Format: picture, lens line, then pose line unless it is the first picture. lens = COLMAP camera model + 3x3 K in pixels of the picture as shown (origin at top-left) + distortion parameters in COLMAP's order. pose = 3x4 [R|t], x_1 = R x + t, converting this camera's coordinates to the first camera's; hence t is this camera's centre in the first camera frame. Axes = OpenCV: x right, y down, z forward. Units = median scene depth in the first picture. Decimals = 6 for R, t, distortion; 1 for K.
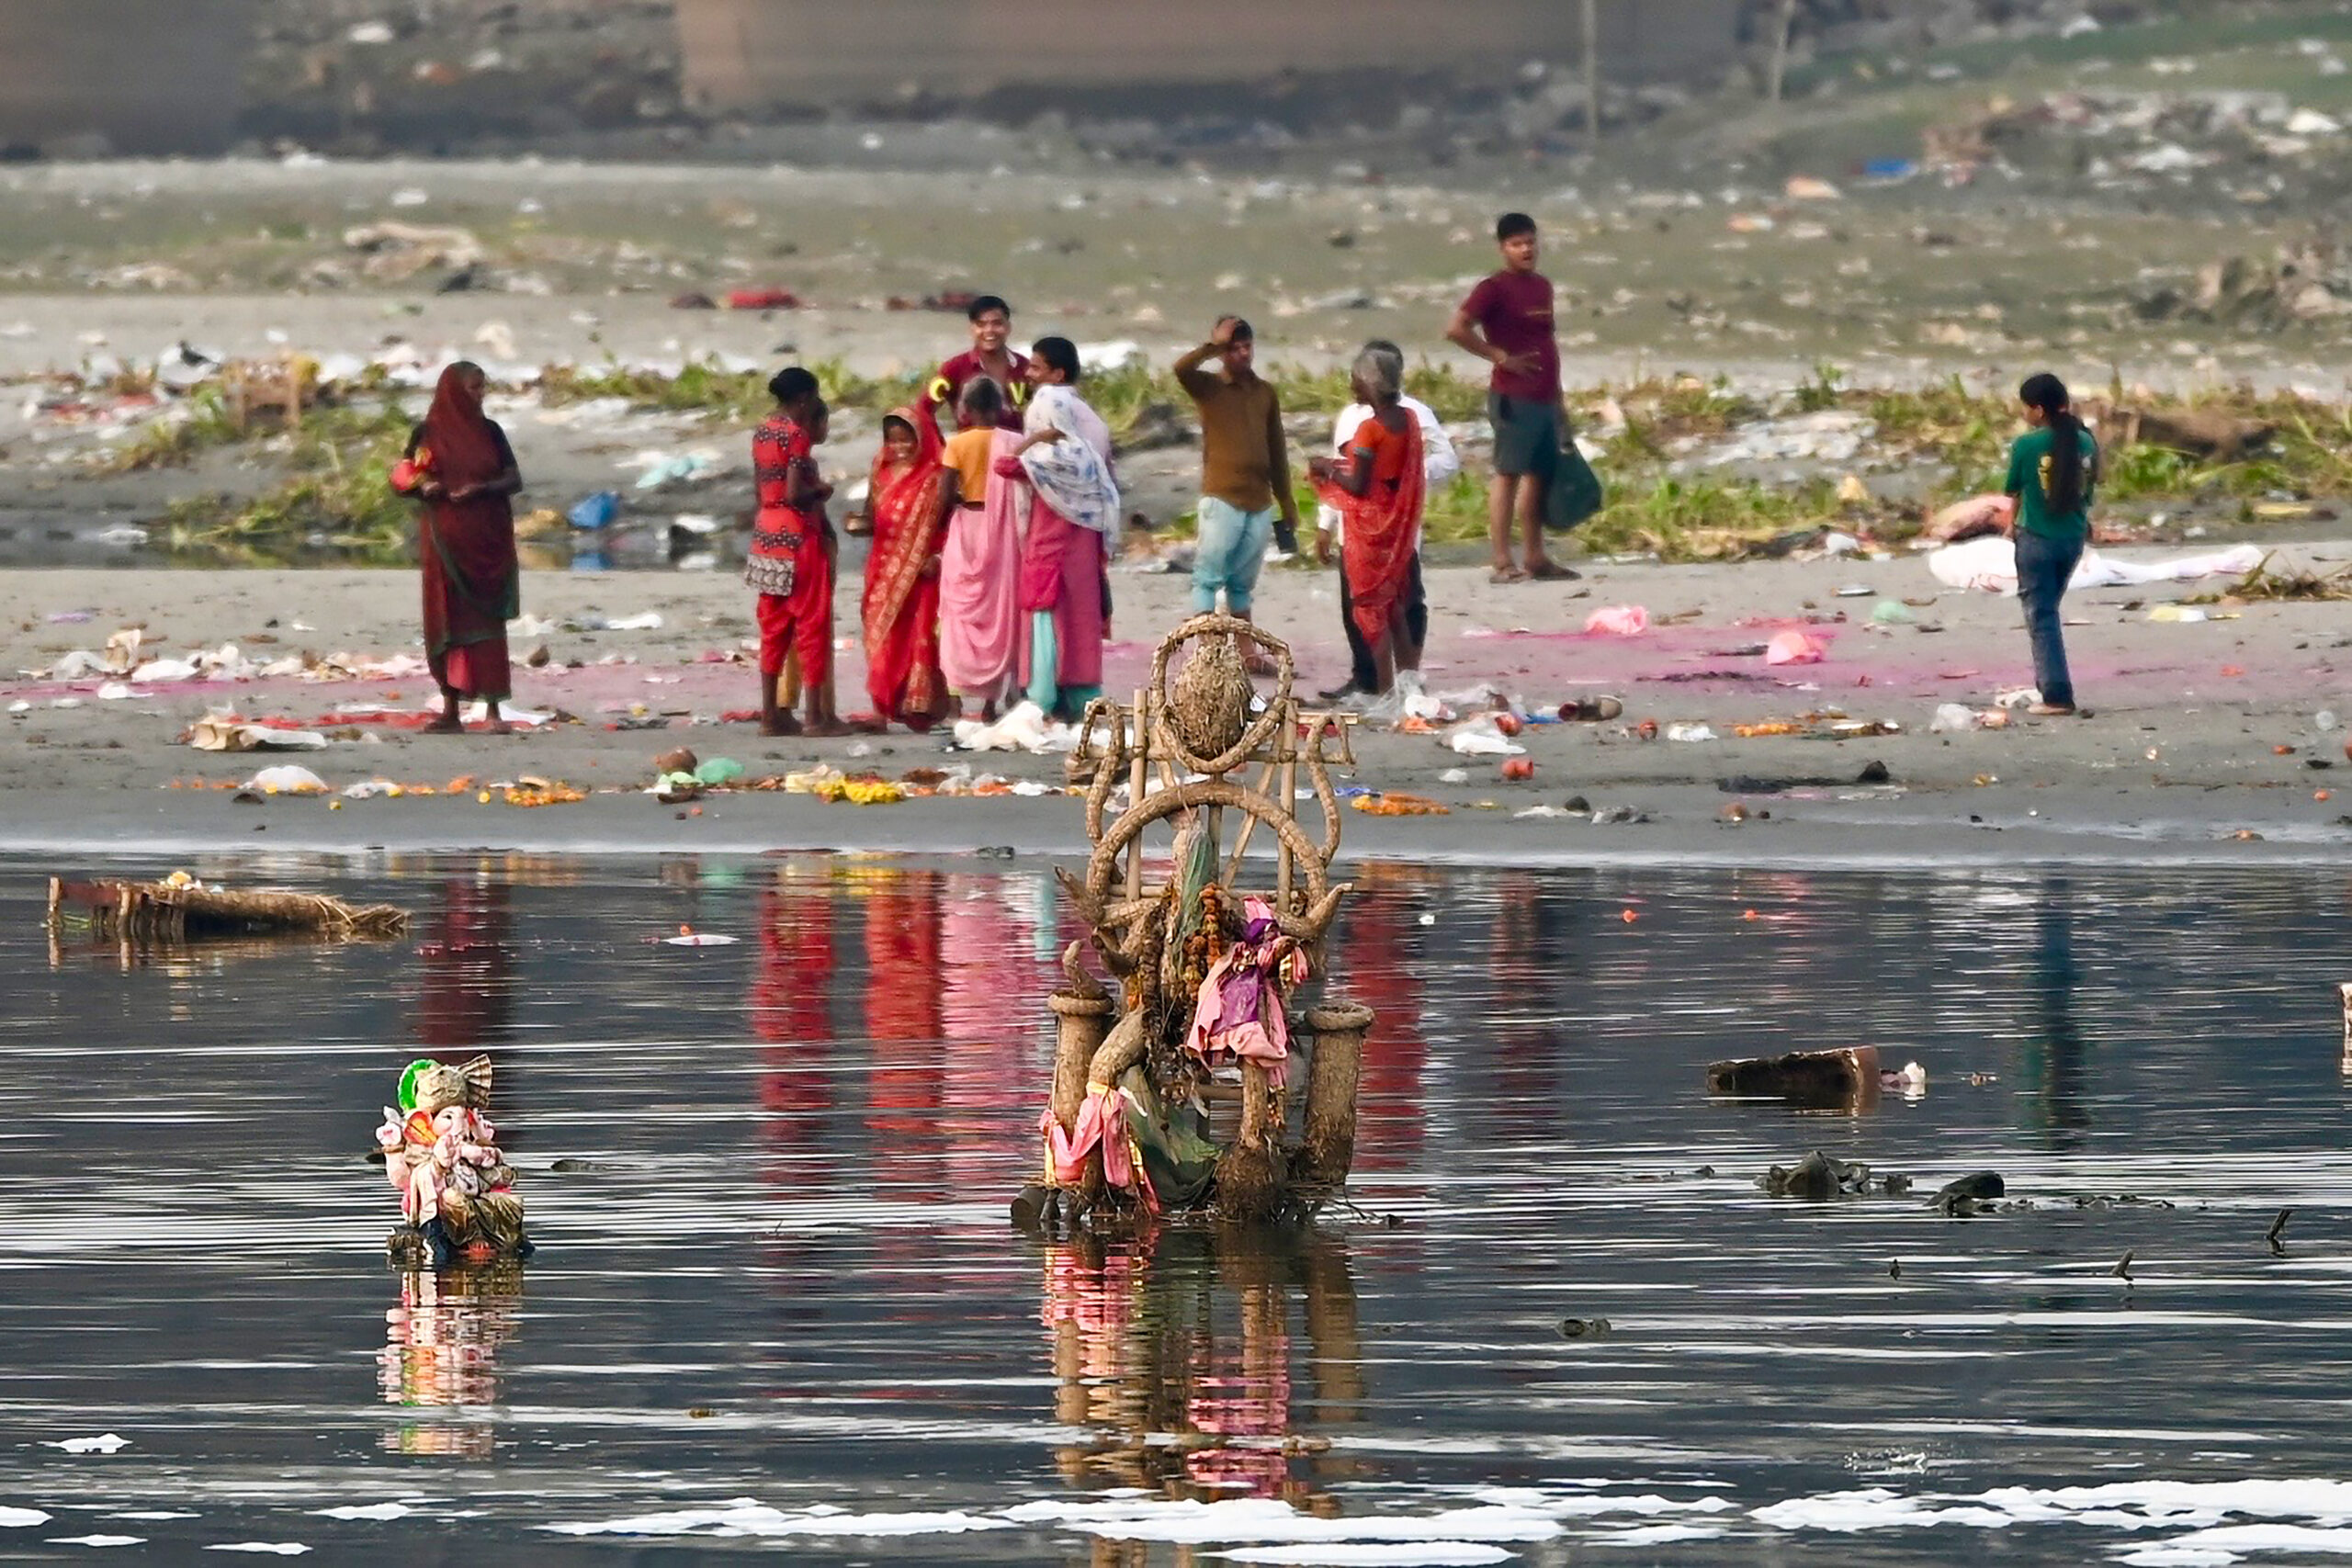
lens RADIAL K [[1971.0, 0, 1175.7], [0, 1971.0, 782.9], [0, 0, 1]] dist [0.008384, -0.009578]
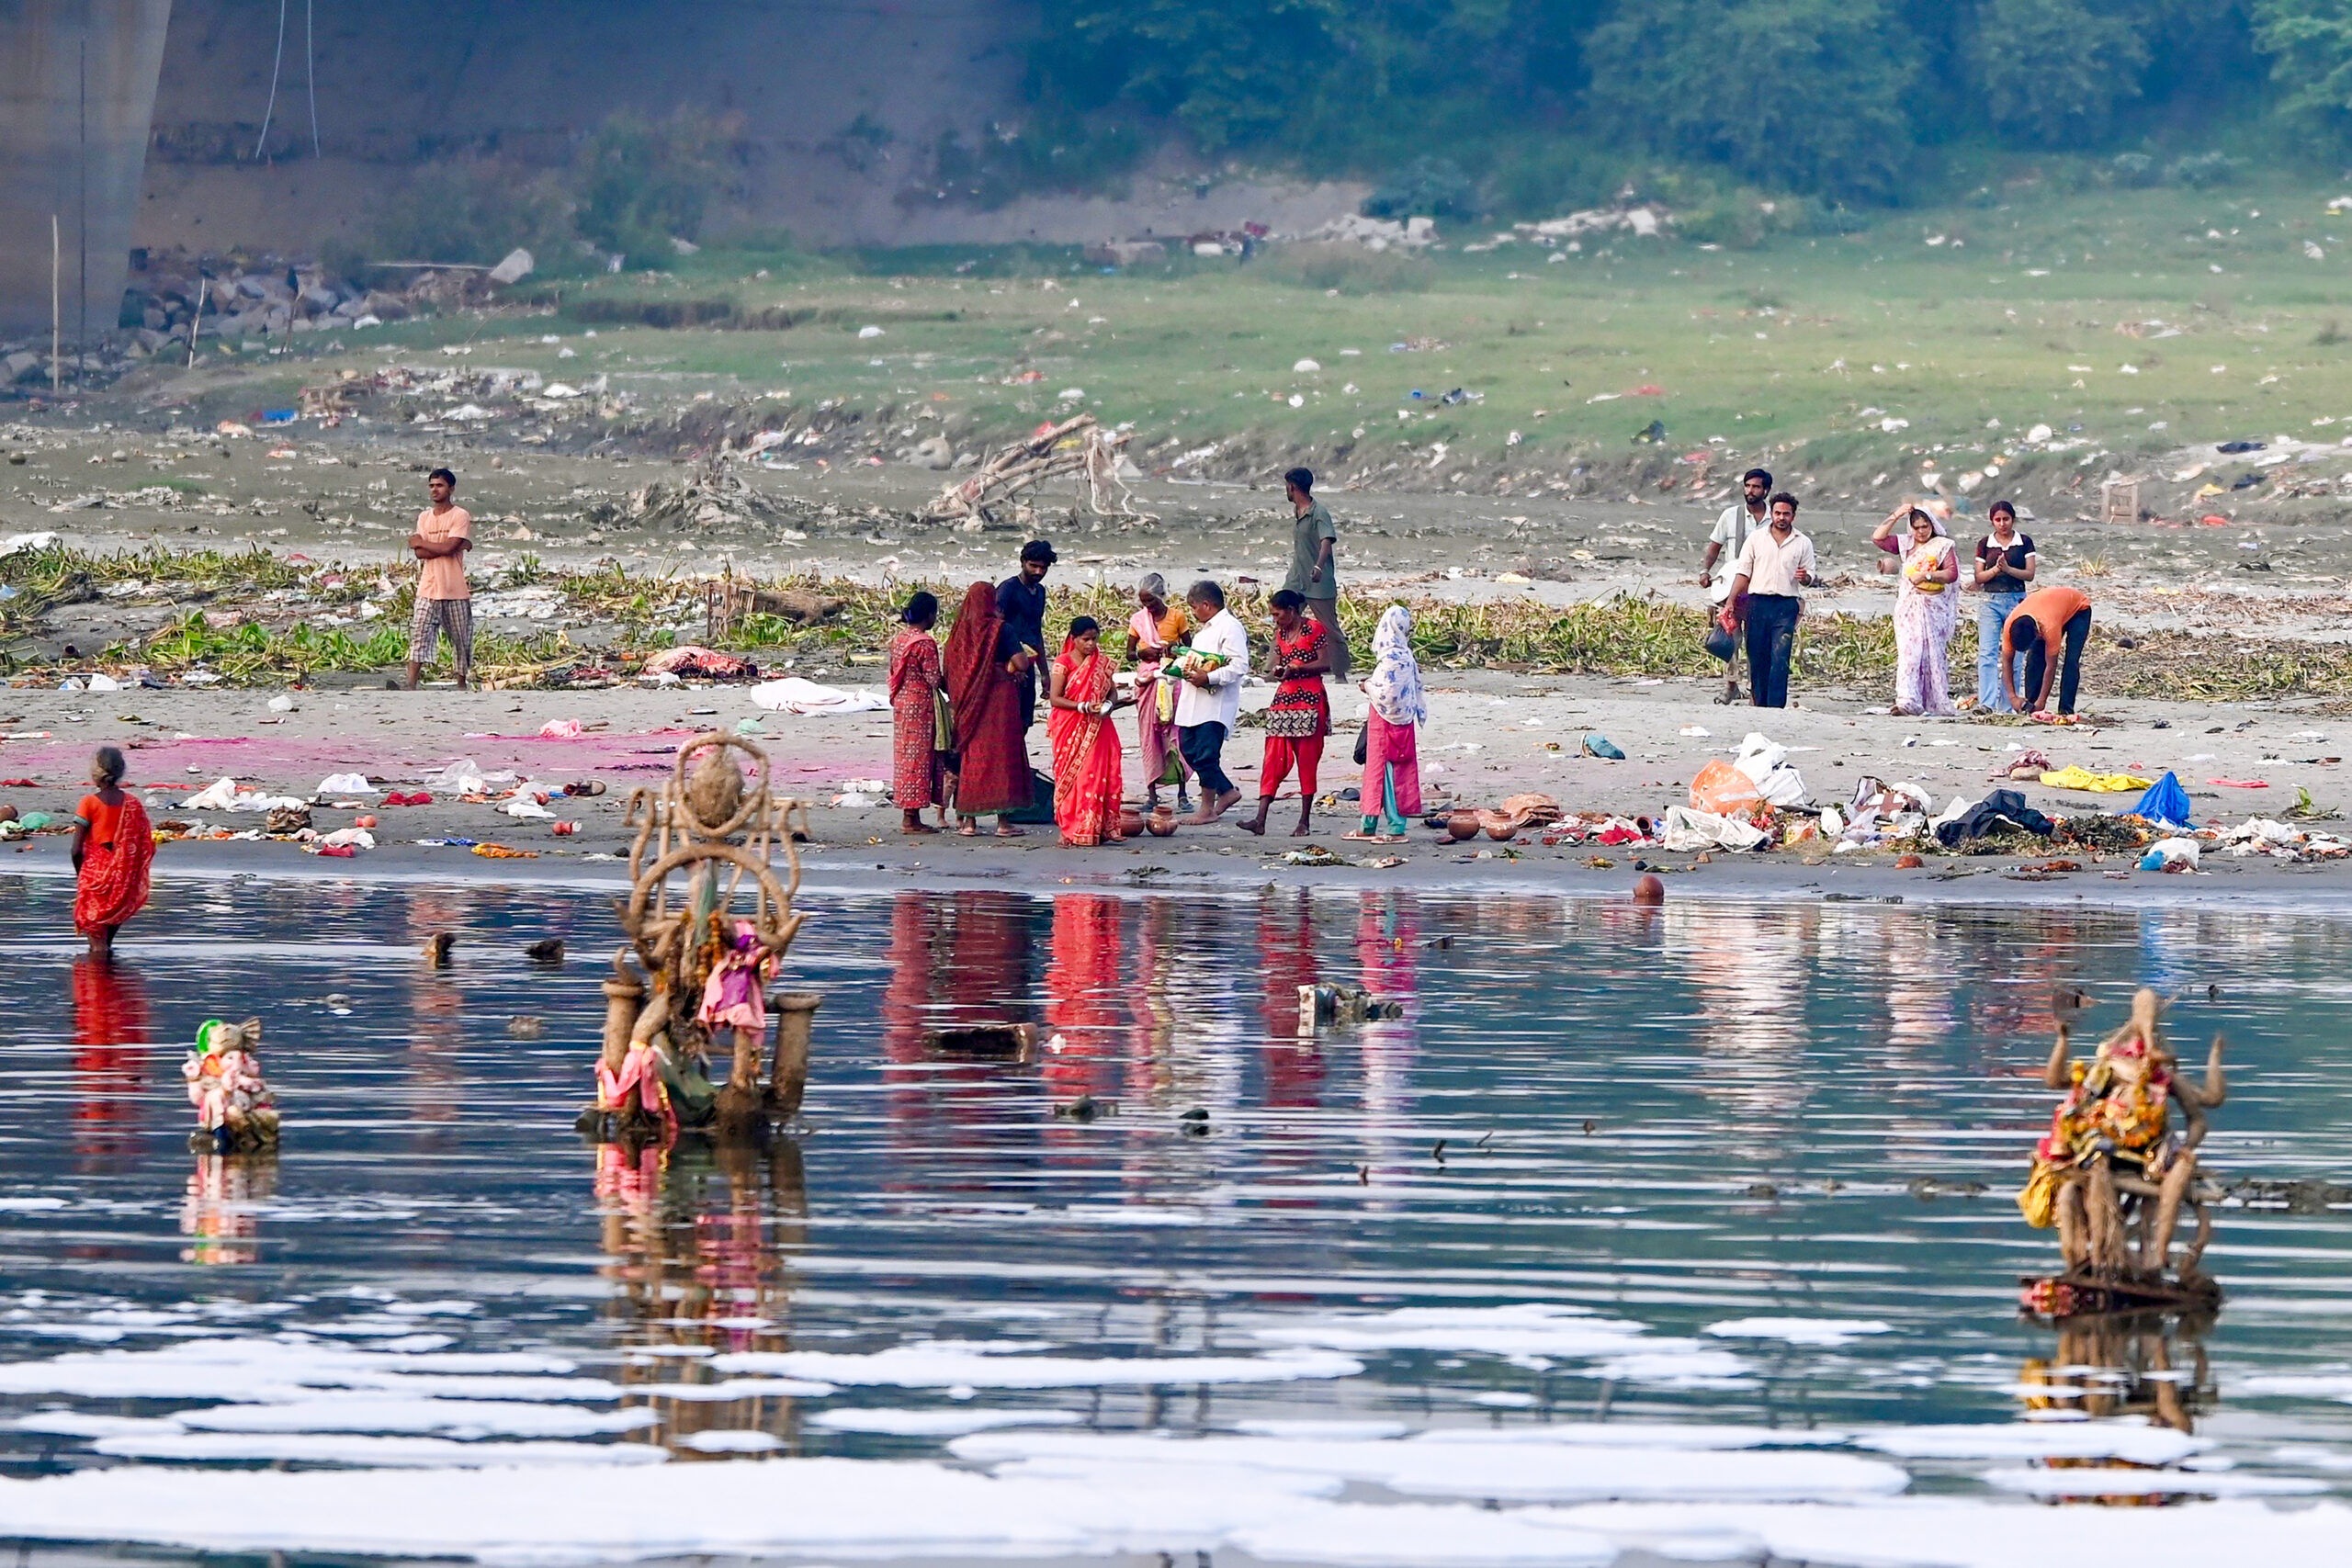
lens RADIAL K [[1301.0, 0, 1195.4], [0, 1301.0, 848.4], [0, 0, 1]] dist [-0.002112, -0.001024]
pose [[0.999840, 0.016851, 0.006080, 0.379013], [-0.016812, 0.999838, -0.006425, 0.003772], [-0.006187, 0.006321, 0.999961, 0.005627]]
